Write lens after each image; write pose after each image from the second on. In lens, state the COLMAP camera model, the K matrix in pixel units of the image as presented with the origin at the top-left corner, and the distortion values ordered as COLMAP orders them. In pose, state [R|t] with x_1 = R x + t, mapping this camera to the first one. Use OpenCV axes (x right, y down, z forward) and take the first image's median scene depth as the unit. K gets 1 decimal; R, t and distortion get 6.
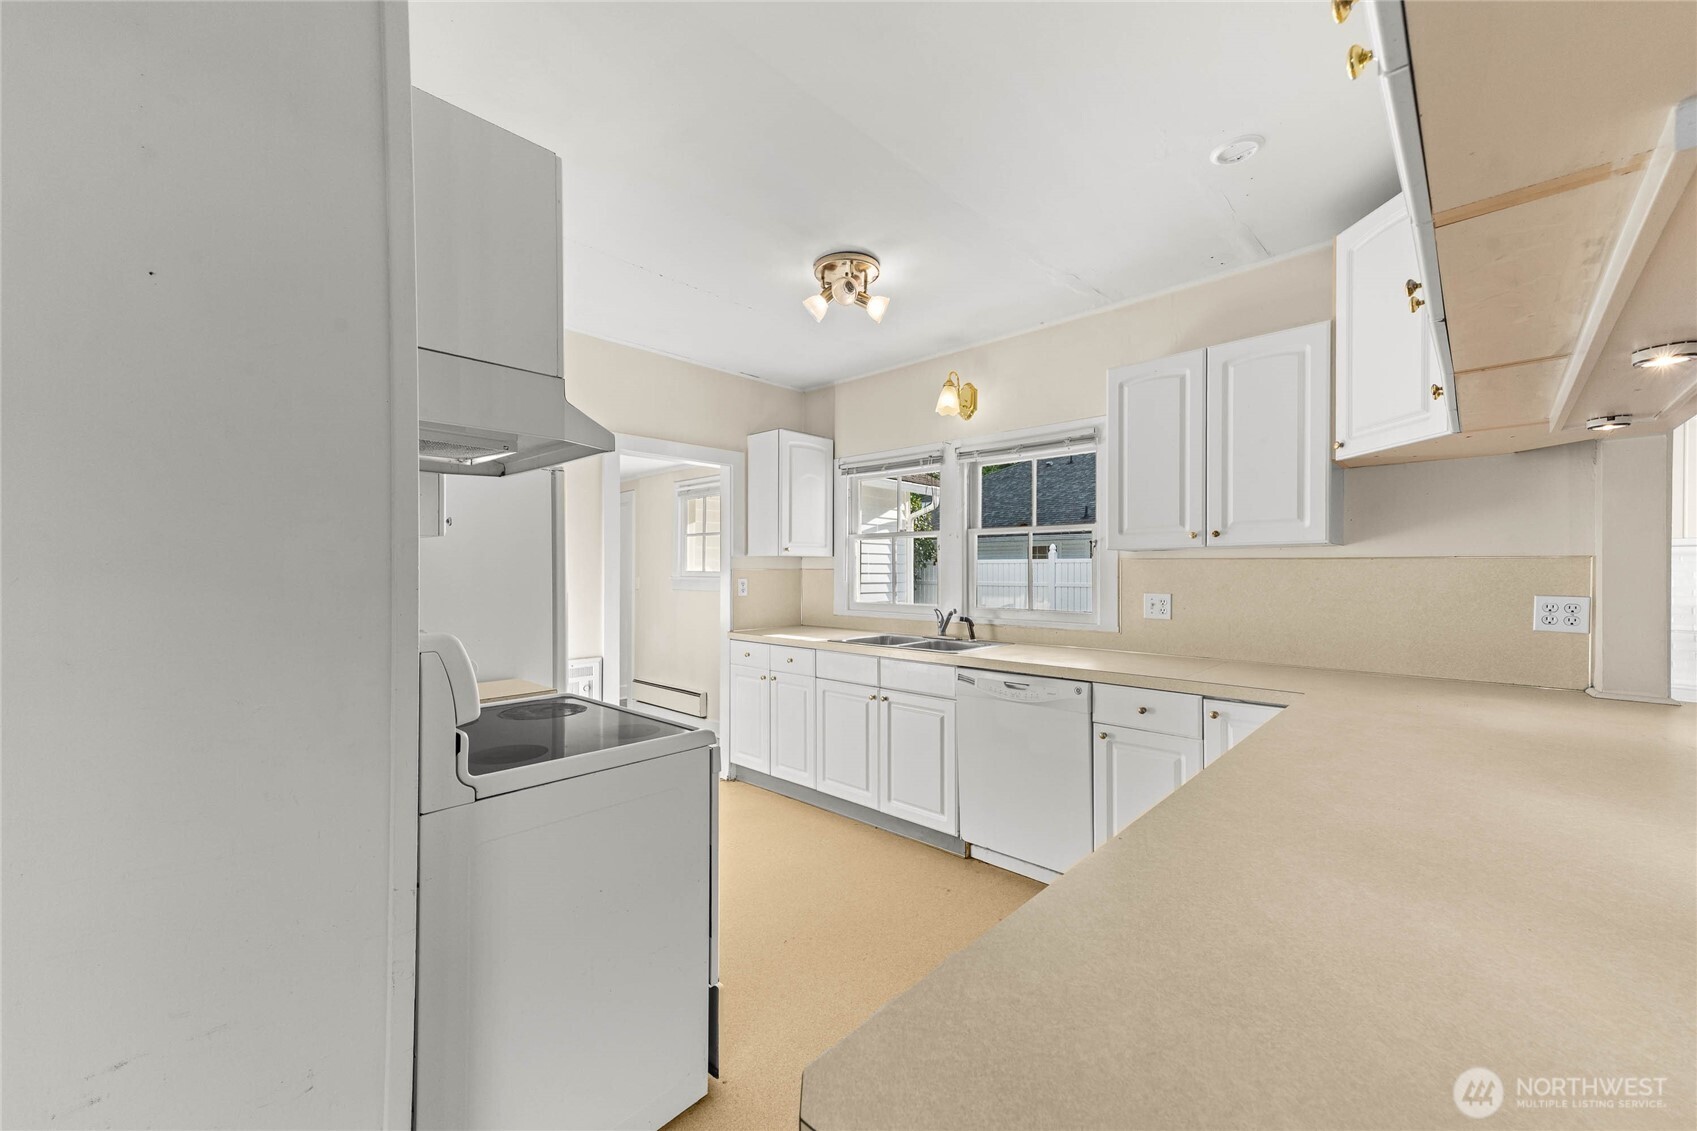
lens RADIAL K [[668.8, 0, 848.5], [0, 668.8, 565.5], [0, 0, 1]] dist [0.041601, -0.000016]
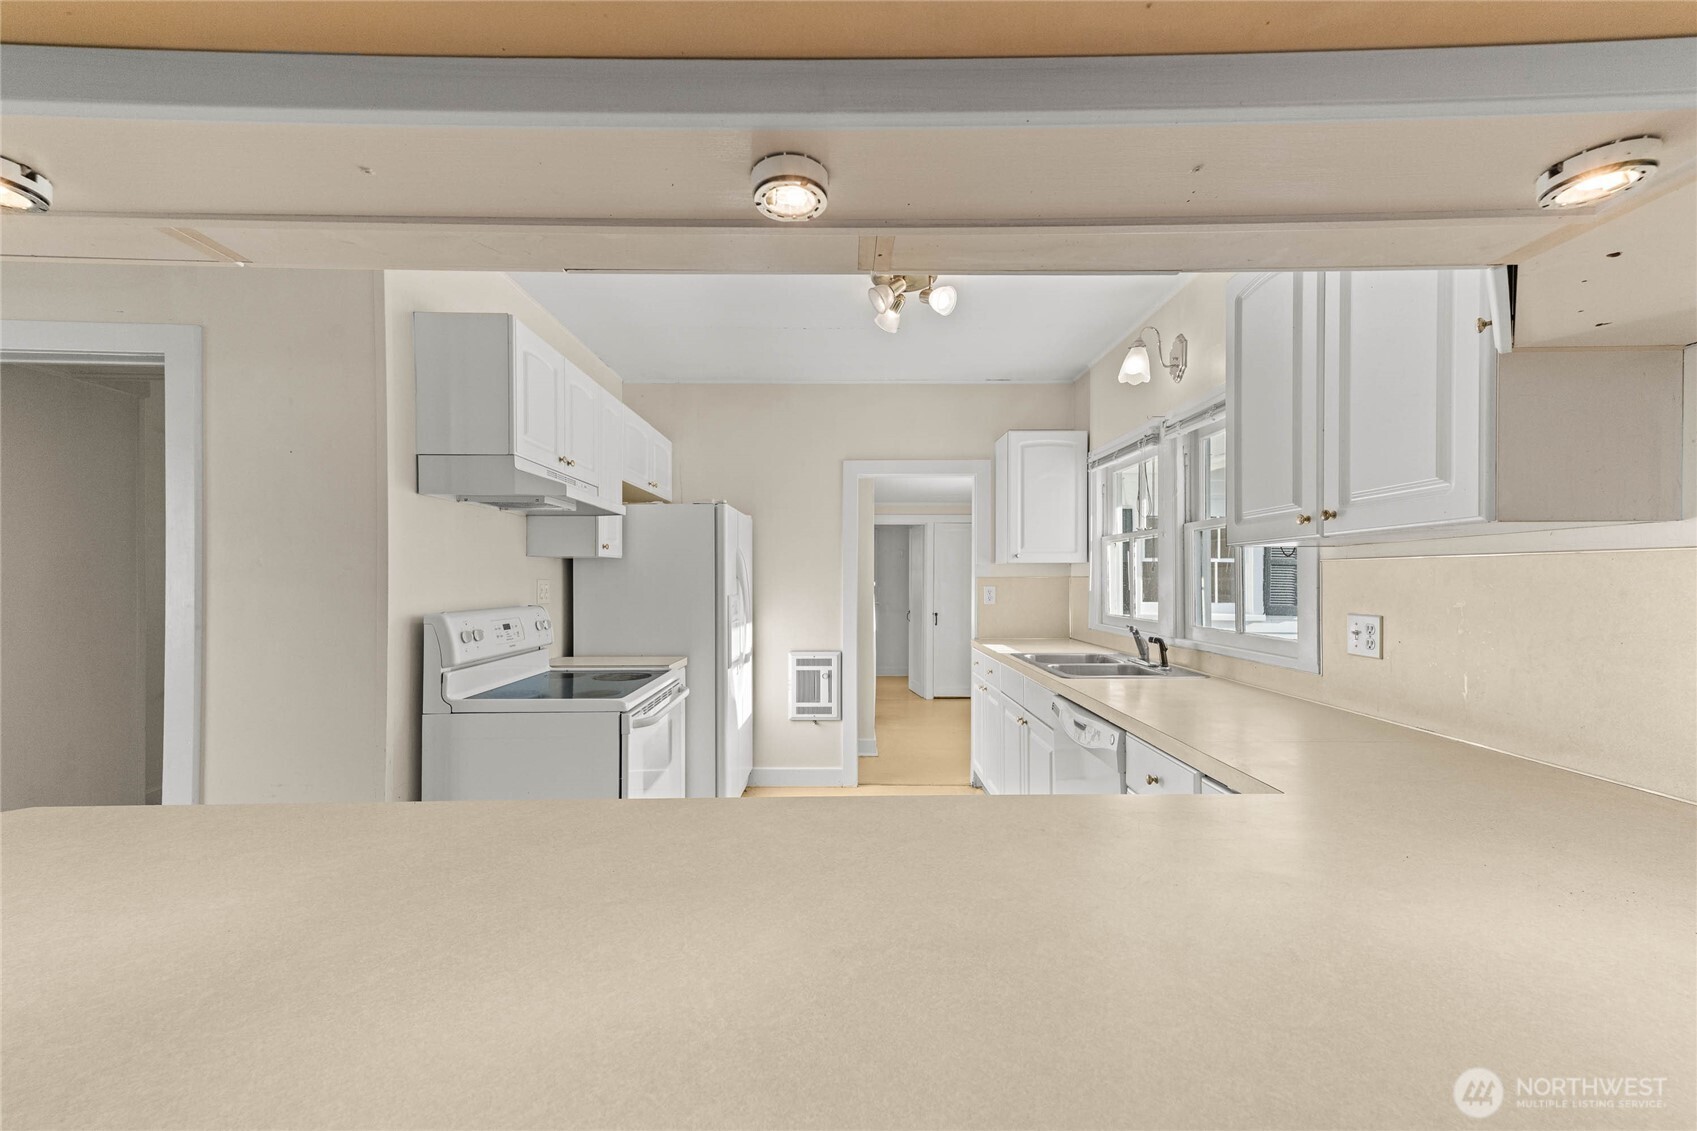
lens RADIAL K [[660.0, 0, 845.0], [0, 660.0, 567.5], [0, 0, 1]] dist [0.020814, -0.000037]
pose [[0.685540, -0.013759, -0.727905, 0.488727], [0.006638, 0.999898, -0.012649, 0.002752], [0.728005, 0.003840, 0.685561, 0.208560]]
